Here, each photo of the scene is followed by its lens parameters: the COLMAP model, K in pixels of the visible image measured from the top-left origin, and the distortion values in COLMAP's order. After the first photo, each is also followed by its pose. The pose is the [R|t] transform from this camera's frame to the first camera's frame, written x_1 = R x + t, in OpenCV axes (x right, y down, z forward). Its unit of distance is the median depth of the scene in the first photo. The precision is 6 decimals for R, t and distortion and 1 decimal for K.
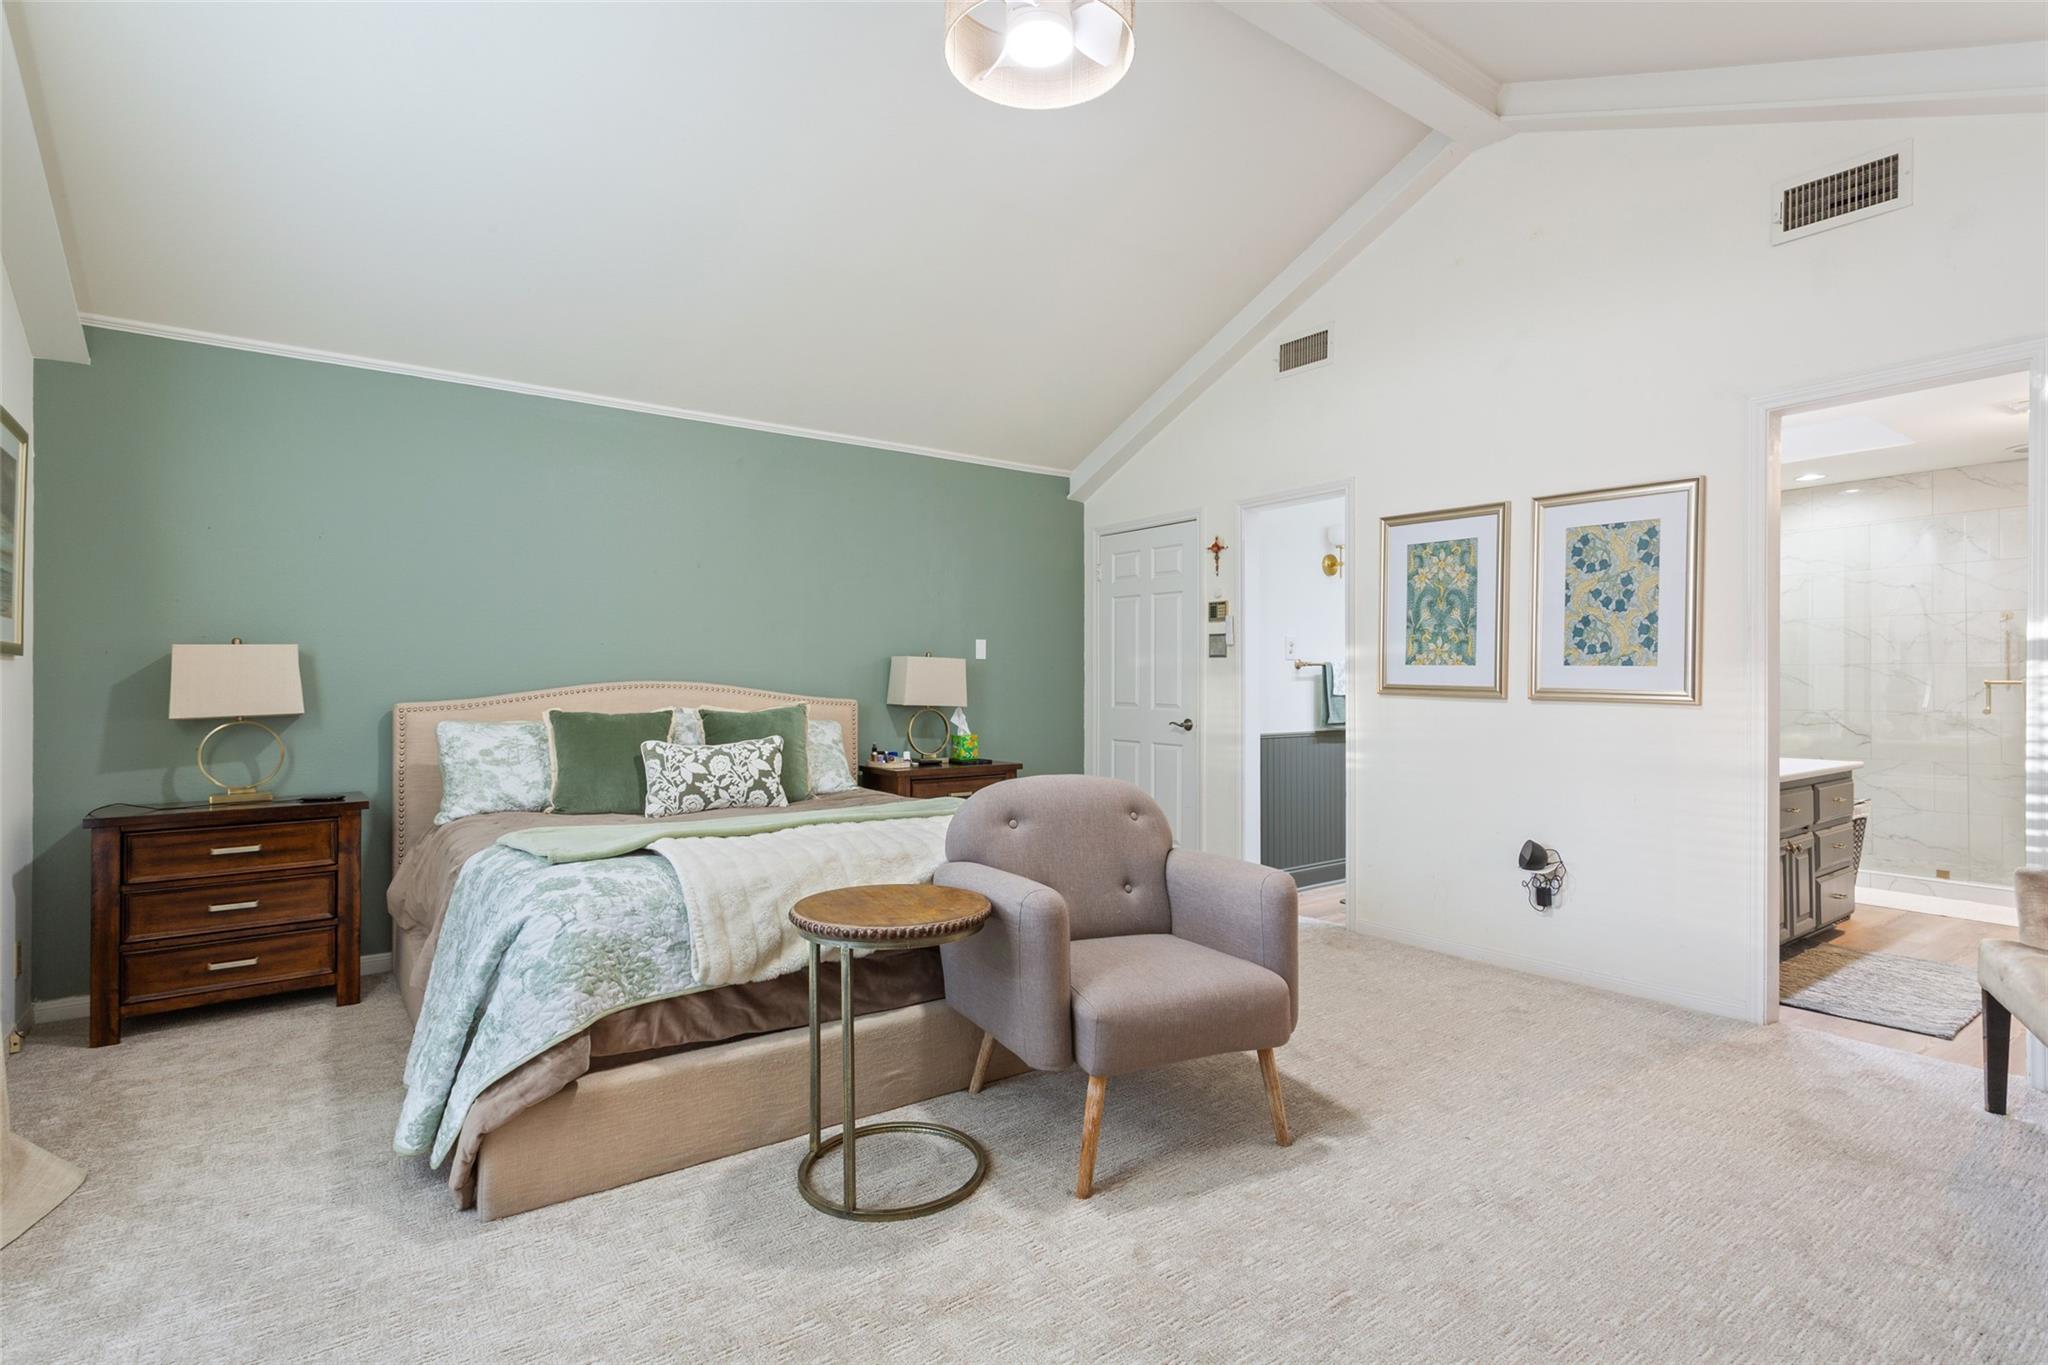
lens RADIAL K [[960.8, 0, 1024.0], [0, 960.8, 682.5], [0, 0, 1]] dist [-0.002558, -0.000482]
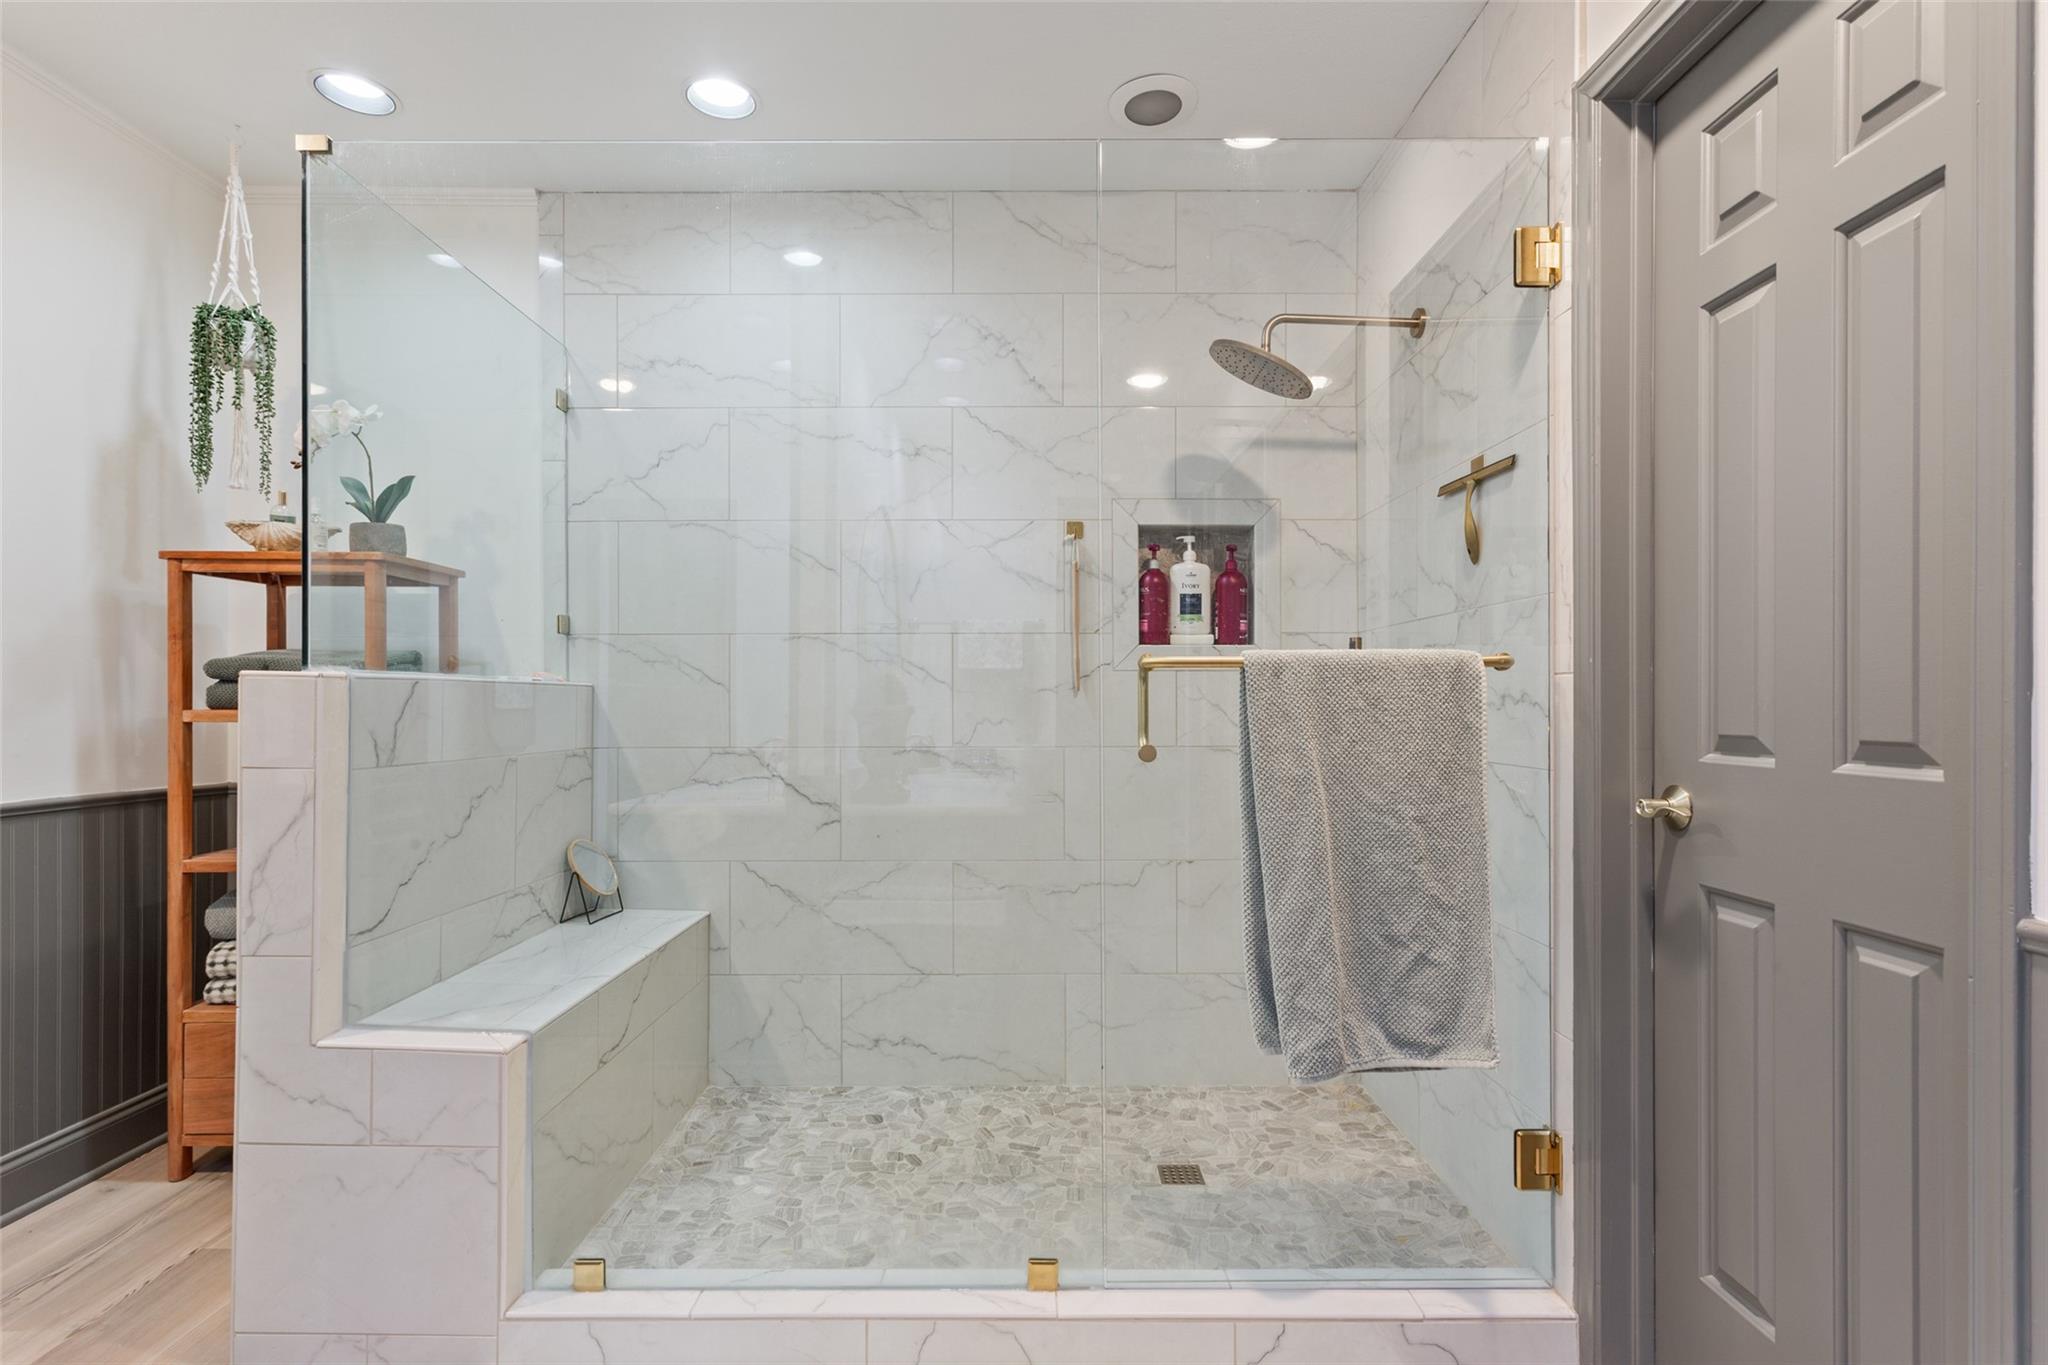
lens RADIAL K [[966.9, 0, 1035.3], [0, 966.9, 698.3], [0, 0, 1]] dist [0.000366, 0.000080]
pose [[0.566905, 0.006063, 0.823761, 0.590953], [-0.000859, 0.999977, -0.006769, 0.011795], [-0.823783, 0.003130, 0.566897, 0.698980]]
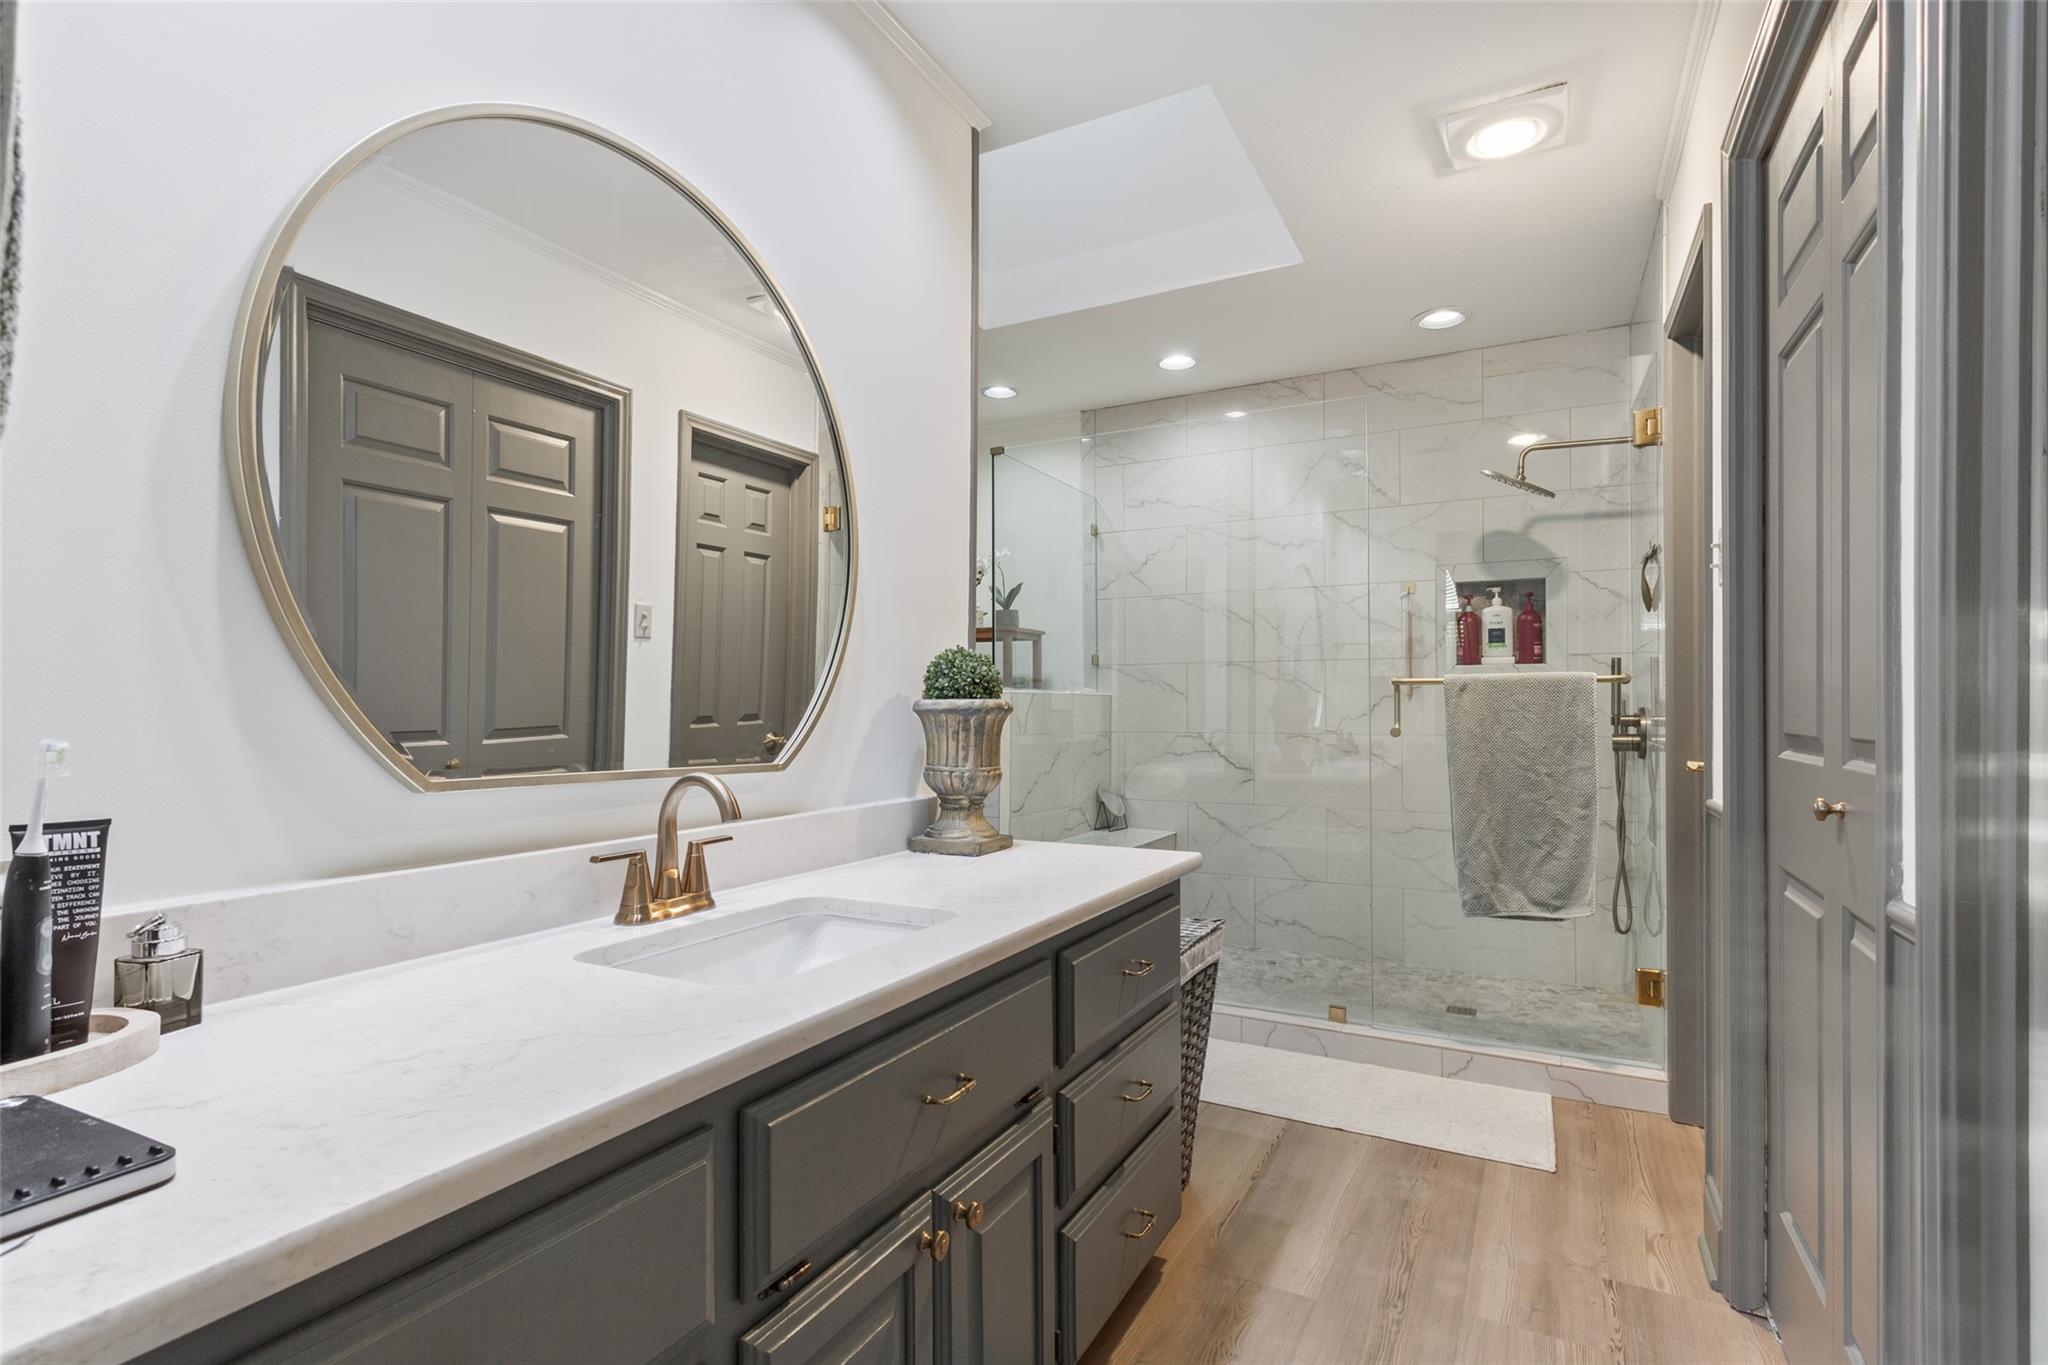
lens RADIAL K [[966.9, 0, 1035.3], [0, 966.9, 698.3], [0, 0, 1]] dist [0.000366, 0.000080]
pose [[0.892068, 0.007633, 0.451836, 0.450660], [-0.002784, 0.999931, -0.011396, 0.014166], [-0.451892, 0.008908, 0.892028, 0.475639]]
